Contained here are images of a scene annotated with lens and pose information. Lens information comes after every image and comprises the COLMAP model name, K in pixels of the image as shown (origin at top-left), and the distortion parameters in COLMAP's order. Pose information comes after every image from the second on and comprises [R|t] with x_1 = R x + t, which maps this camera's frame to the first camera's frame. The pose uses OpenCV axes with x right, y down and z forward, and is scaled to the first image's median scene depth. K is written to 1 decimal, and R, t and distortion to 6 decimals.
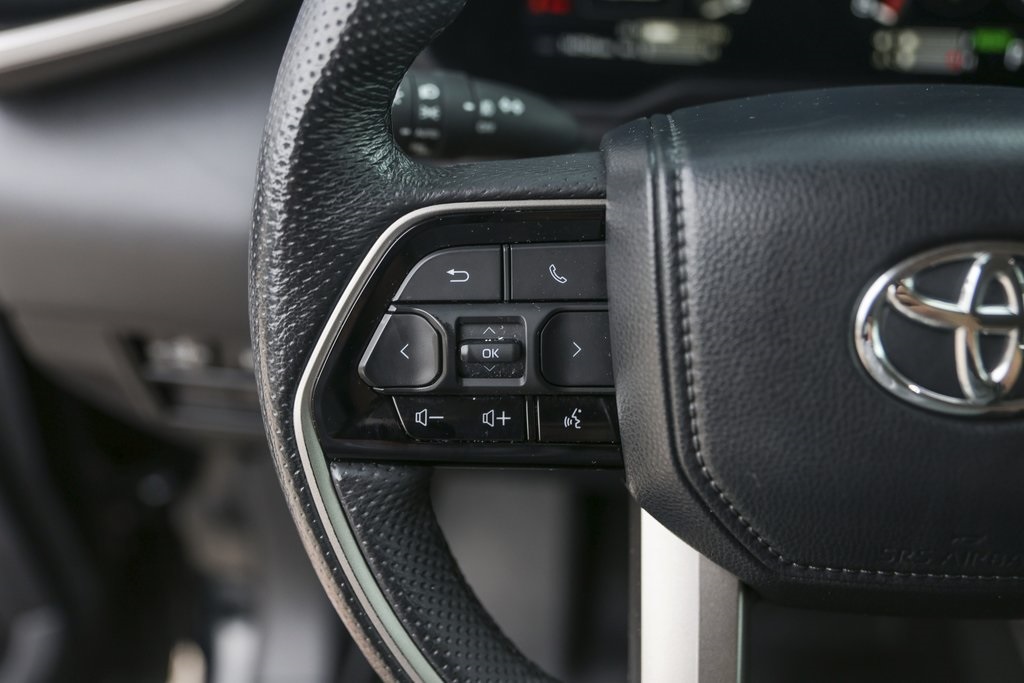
lens RADIAL K [[1061.7, 0, 512.0], [0, 1061.7, 341.5], [0, 0, 1]] dist [-0.002596, 0.026741]
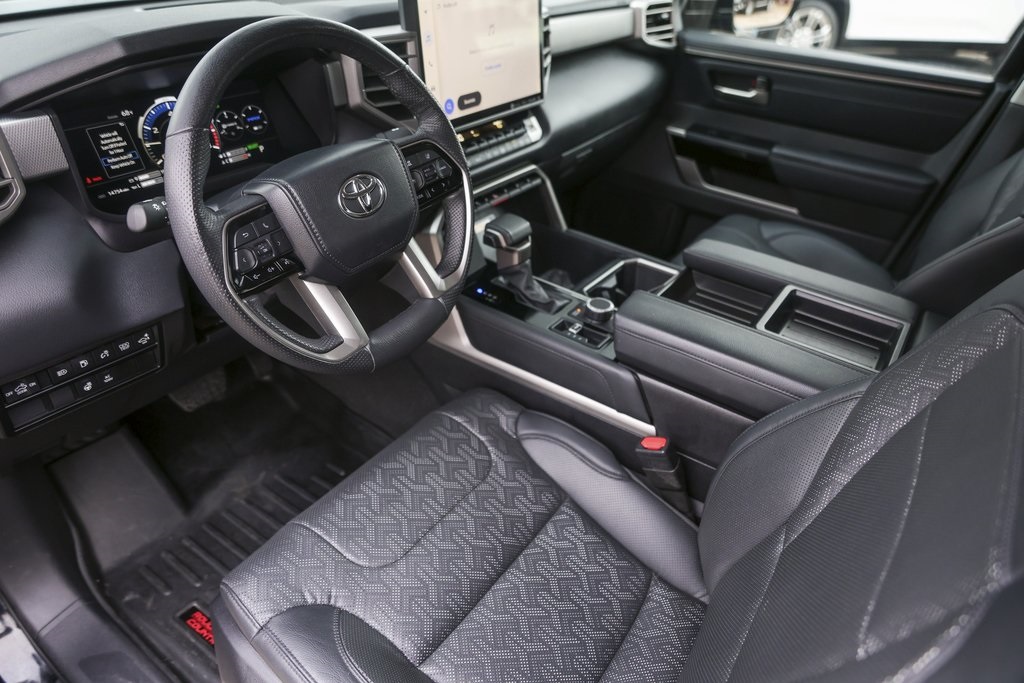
lens RADIAL K [[680.9, 0, 512.0], [0, 680.9, 341.5], [0, 0, 1]] dist [-0.016575, 0.003159]
pose [[0.493639, -0.463100, 0.736111, -1.449504], [0.462755, 0.856524, 0.228528, 0.135885], [-0.736328, 0.227828, 0.637115, -1.024280]]
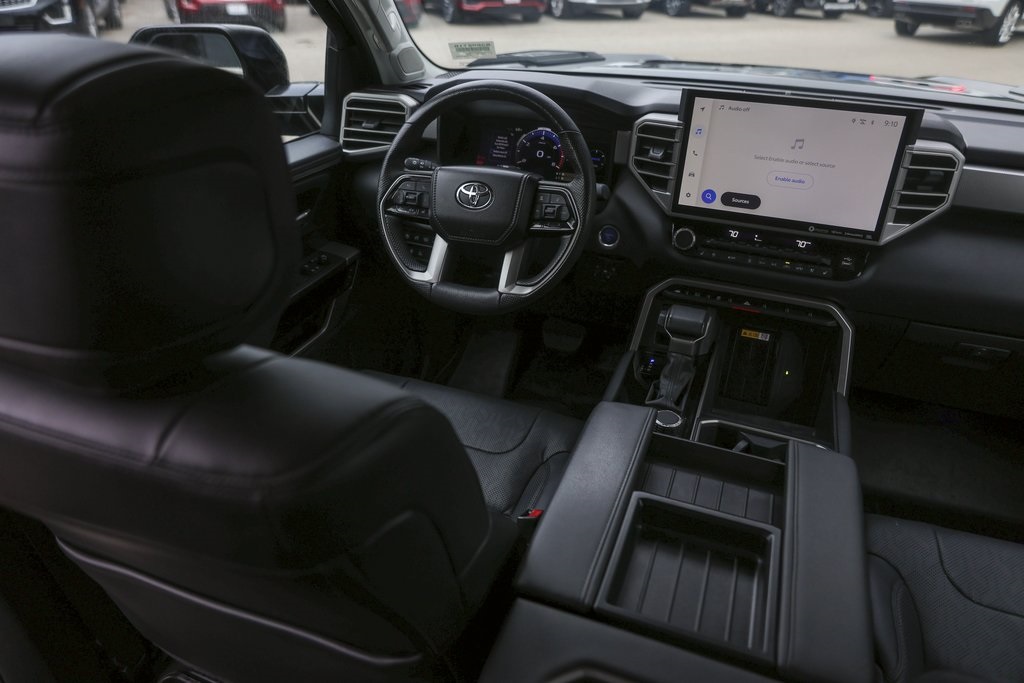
lens RADIAL K [[680.9, 0, 512.0], [0, 680.9, 341.5], [0, 0, 1]] dist [-0.016575, 0.003159]
pose [[0.962740, 0.147626, -0.226577, 1.591652], [-0.170201, 0.981869, -0.083458, 1.078008], [0.210149, 0.118912, 0.970411, -2.683062]]
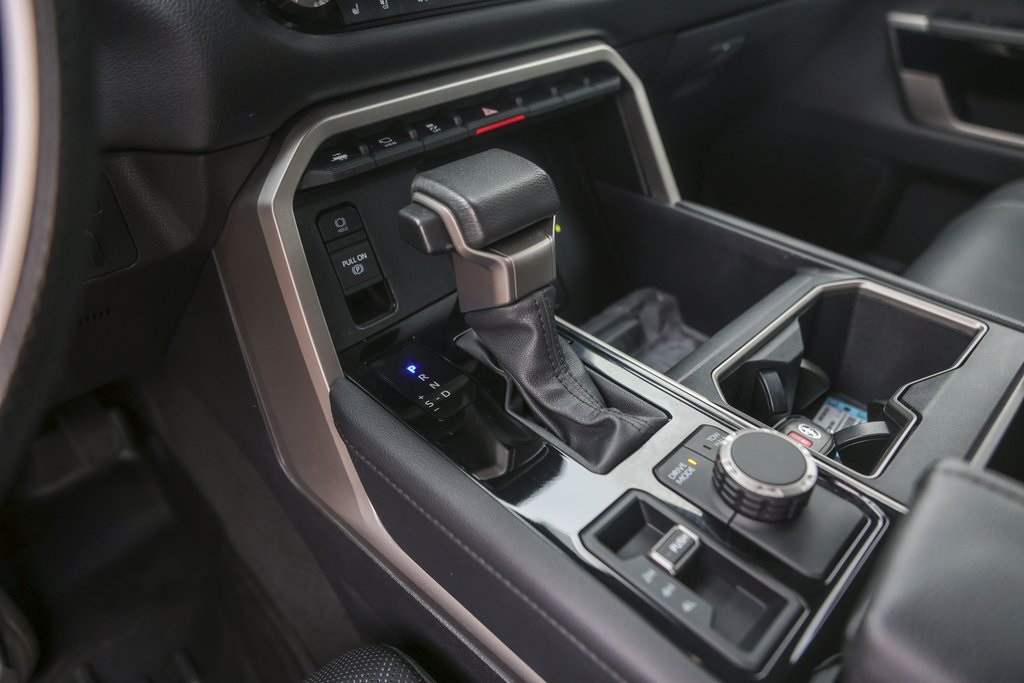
lens RADIAL K [[680.9, 0, 512.0], [0, 680.9, 341.5], [0, 0, 1]] dist [-0.016575, 0.003159]
pose [[0.633651, -0.459304, 0.622516, 0.770728], [0.457726, 0.871306, 0.176952, 0.495415], [-0.623677, 0.172816, 0.762340, 0.340562]]
